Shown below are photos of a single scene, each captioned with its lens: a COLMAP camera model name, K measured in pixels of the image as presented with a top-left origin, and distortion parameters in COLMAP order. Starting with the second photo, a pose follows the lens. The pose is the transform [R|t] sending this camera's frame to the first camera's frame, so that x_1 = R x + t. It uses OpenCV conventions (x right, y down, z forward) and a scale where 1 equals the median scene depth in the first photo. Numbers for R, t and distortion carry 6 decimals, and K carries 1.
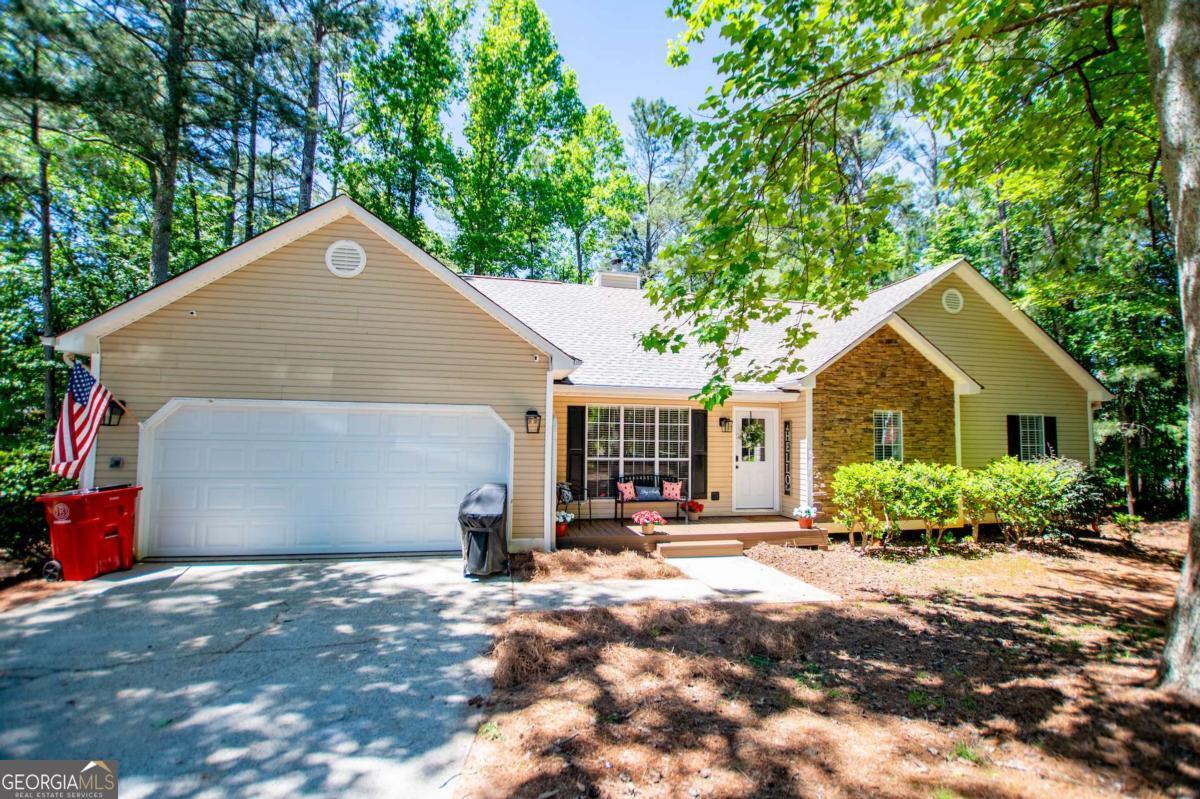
lens RADIAL K [[534.5, 0, 607.2], [0, 534.5, 406.4], [0, 0, 1]] dist [-0.029050, 0.001429]
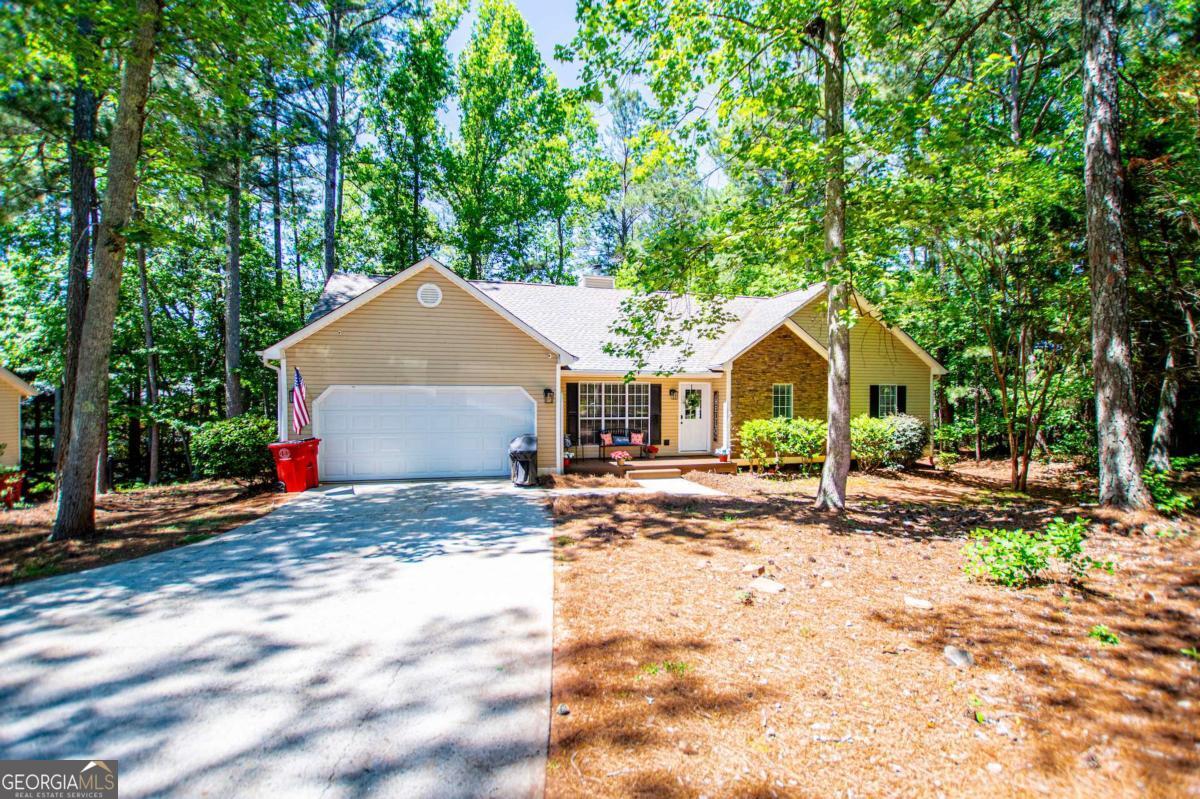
lens RADIAL K [[534.5, 0, 596.8], [0, 534.5, 395.2], [0, 0, 1]] dist [-0.029050, 0.001429]
pose [[0.999608, -0.010878, 0.025814, -0.028349], [0.009351, 0.998239, 0.058574, -0.052536], [-0.026406, -0.058310, 0.997949, -0.473490]]
